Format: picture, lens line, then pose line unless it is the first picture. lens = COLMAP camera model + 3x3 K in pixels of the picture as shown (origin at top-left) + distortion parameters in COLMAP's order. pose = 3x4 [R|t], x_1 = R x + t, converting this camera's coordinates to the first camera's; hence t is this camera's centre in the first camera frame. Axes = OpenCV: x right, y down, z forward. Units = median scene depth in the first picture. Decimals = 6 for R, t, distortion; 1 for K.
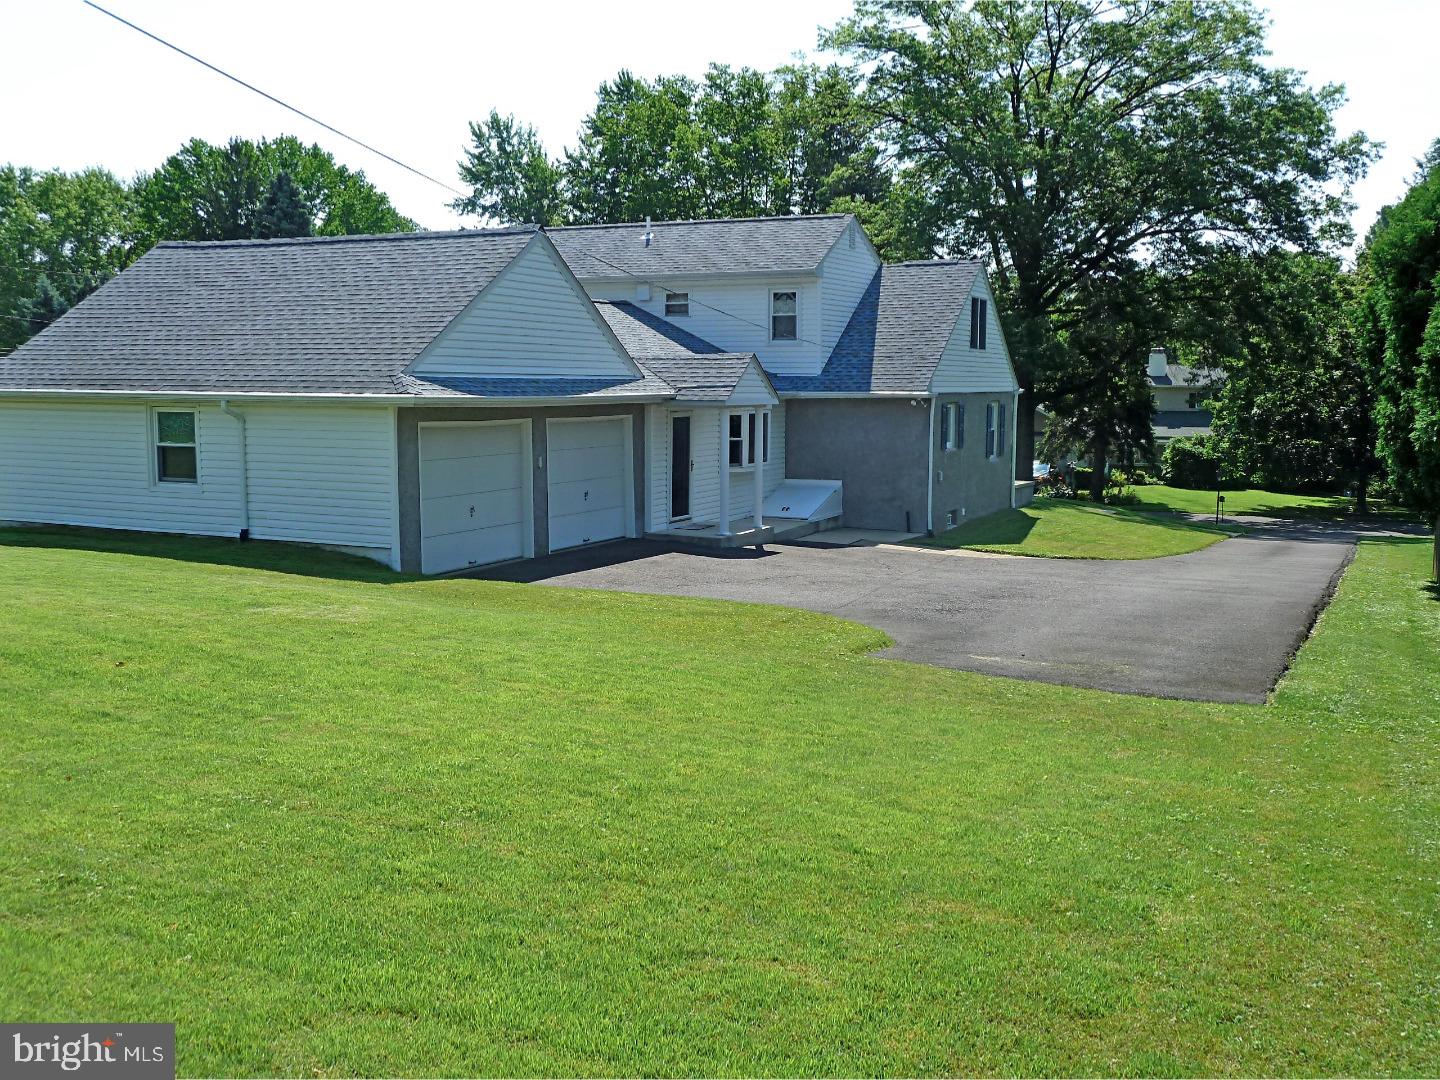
lens RADIAL K [[1359.3, 0, 720.4], [0, 1359.3, 539.9], [0, 0, 1]] dist [-0.007824, 0.000000]
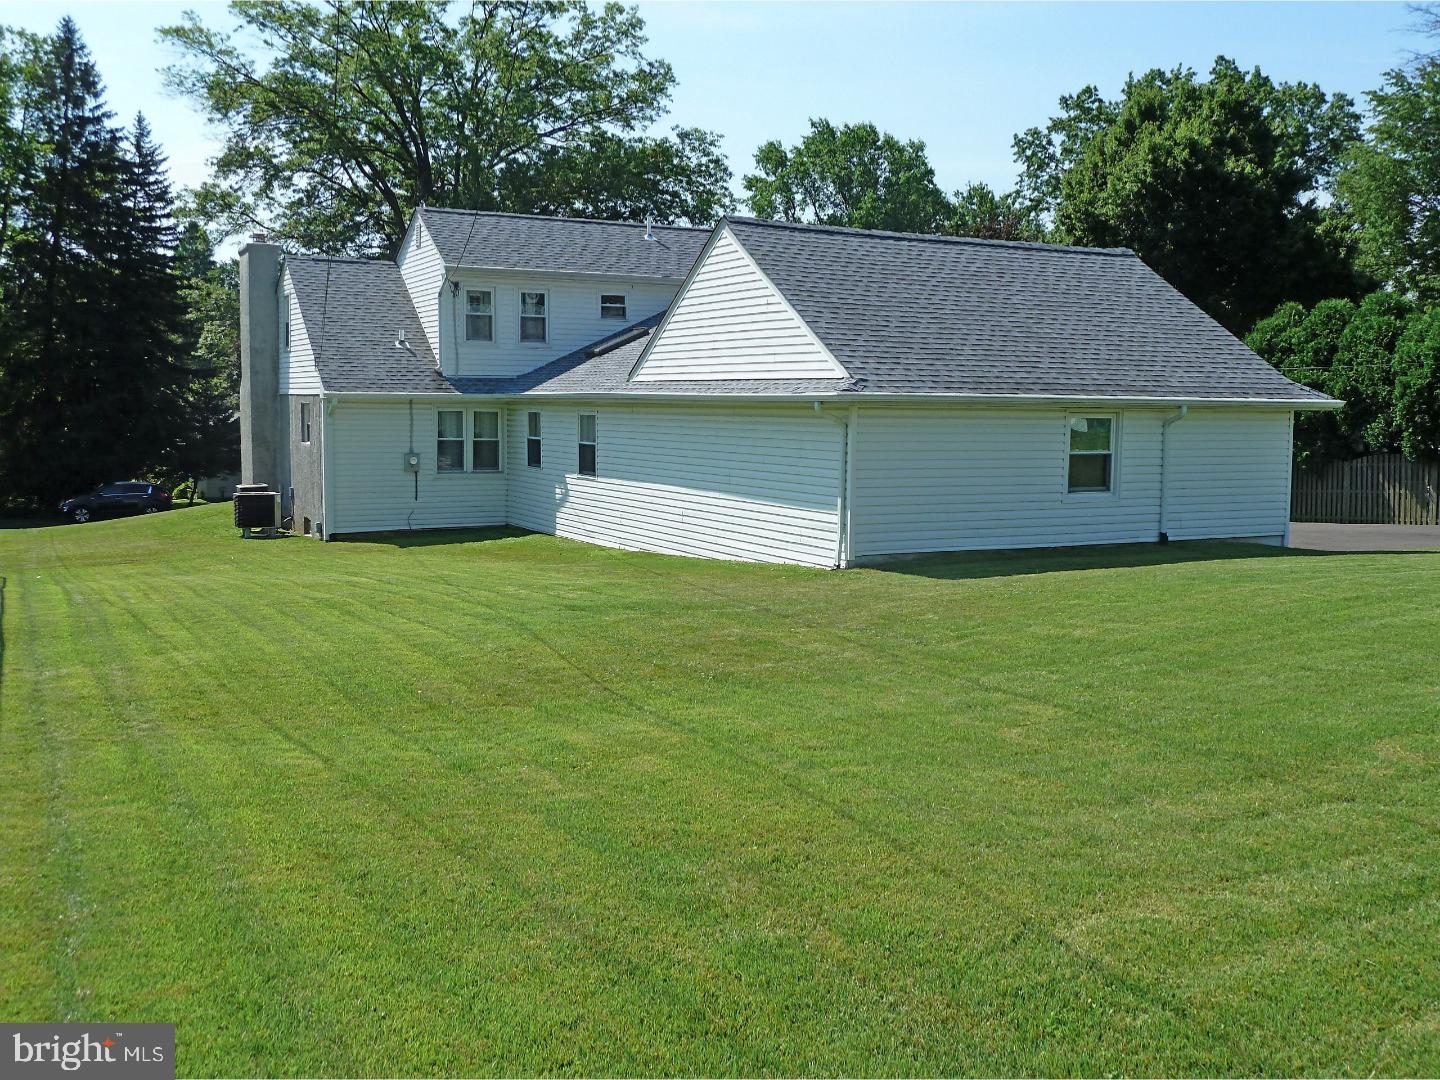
lens RADIAL K [[1359.3, 0, 720.3], [0, 1359.3, 539.5], [0, 0, 1]] dist [-0.007824, 0.000000]
pose [[0.589429, -0.083085, 0.803536, -1.267896], [0.084445, 0.995584, 0.040999, -0.067302], [-0.803394, 0.043689, 0.593842, 0.618033]]
